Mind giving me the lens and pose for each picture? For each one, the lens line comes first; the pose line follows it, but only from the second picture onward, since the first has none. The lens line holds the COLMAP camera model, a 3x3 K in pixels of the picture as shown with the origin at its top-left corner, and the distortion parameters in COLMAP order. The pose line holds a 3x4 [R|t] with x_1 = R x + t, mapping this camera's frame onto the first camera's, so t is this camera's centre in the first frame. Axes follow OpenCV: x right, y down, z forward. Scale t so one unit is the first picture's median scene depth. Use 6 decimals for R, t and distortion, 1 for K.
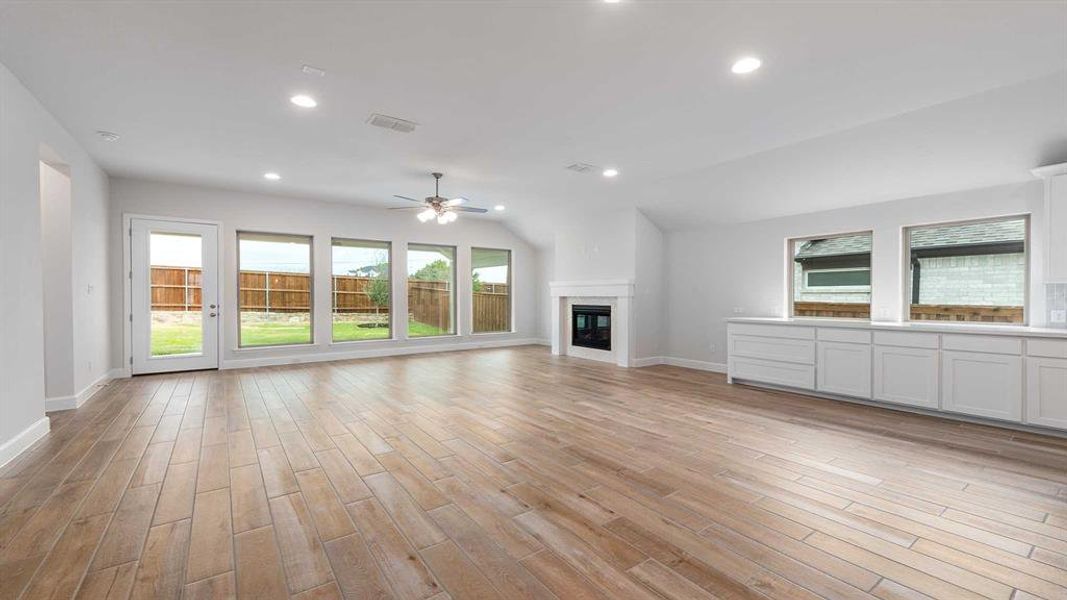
lens RADIAL K [[439.3, 0, 533.5], [0, 439.3, 300.0], [0, 0, 1]] dist [0.001932, -0.000082]
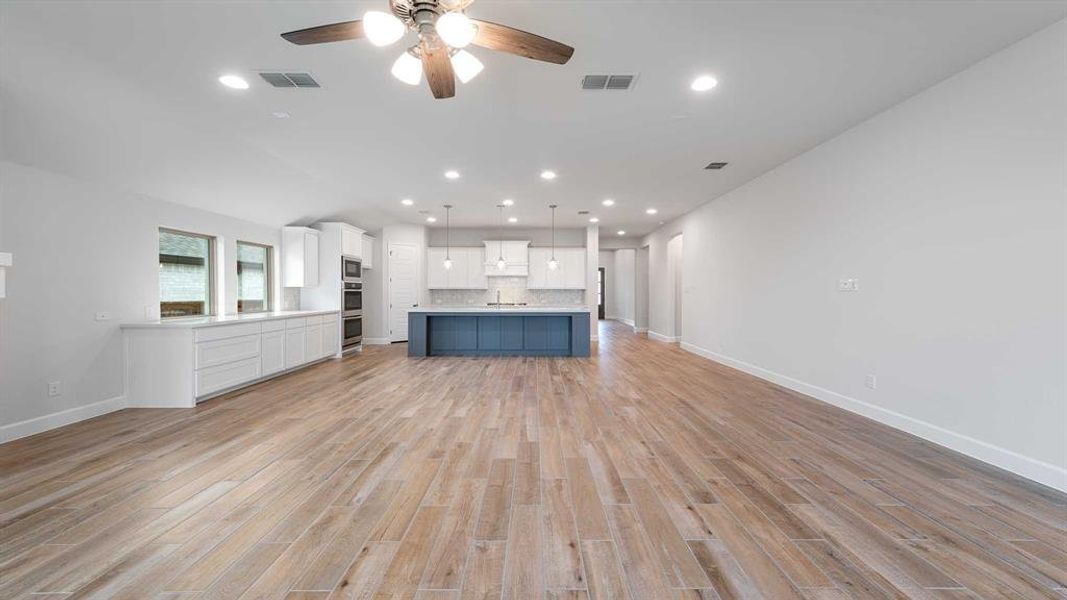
lens RADIAL K [[422.4, 0, 536.4], [0, 422.4, 300.3], [0, 0, 1]] dist [0.004840, -0.000463]
pose [[-0.819801, -0.010946, 0.572544, -0.484707], [0.006527, 0.999574, 0.028456, -0.017853], [-0.572612, 0.027066, -0.819380, 1.265693]]
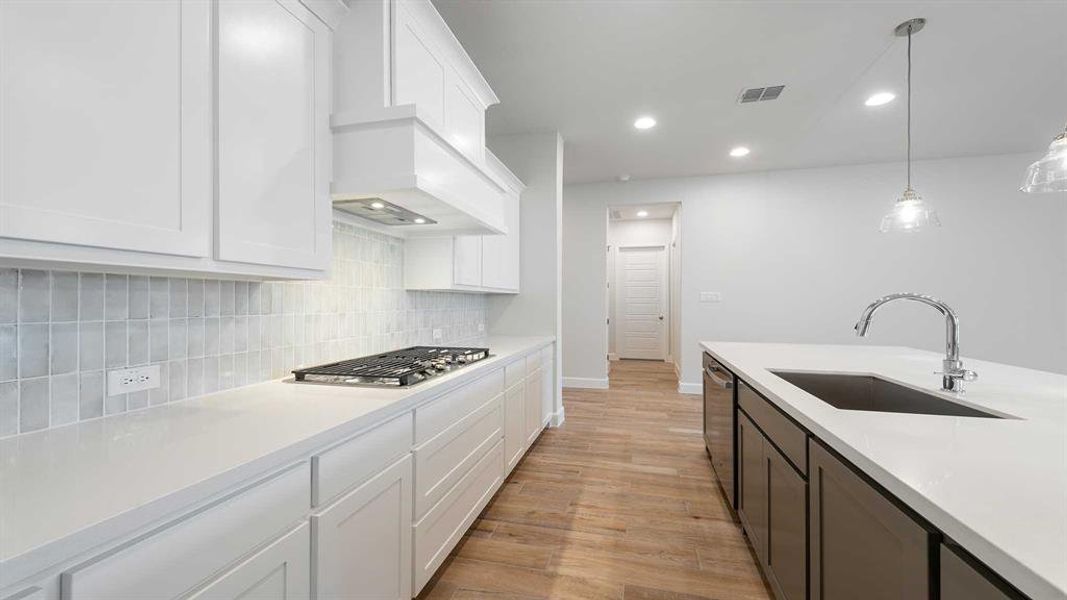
lens RADIAL K [[422.4, 0, 536.4], [0, 422.4, 300.3], [0, 0, 1]] dist [0.004840, -0.000463]
pose [[-0.746546, -0.000776, -0.665334, 0.843713], [-0.006820, 0.999956, 0.006486, -0.005324], [0.665299, 0.009380, -0.746518, 0.176115]]
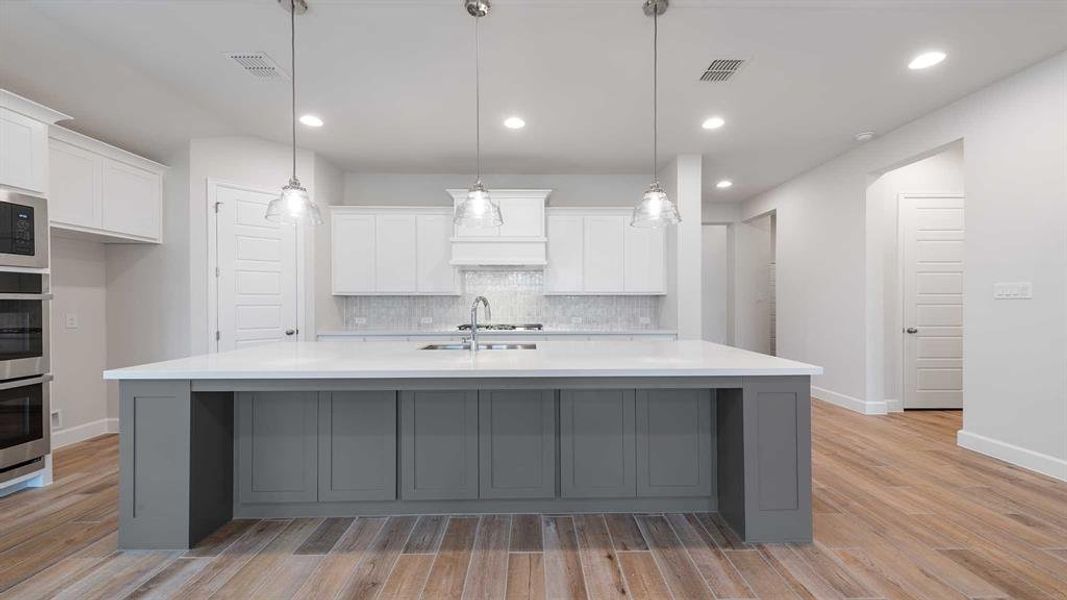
lens RADIAL K [[422.4, 0, 536.4], [0, 422.4, 300.3], [0, 0, 1]] dist [0.004840, -0.000463]
pose [[-0.827041, 0.006735, 0.562101, 0.125504], [0.011138, 0.999928, 0.004407, -0.006740], [-0.562031, 0.009905, -0.827057, 0.508343]]
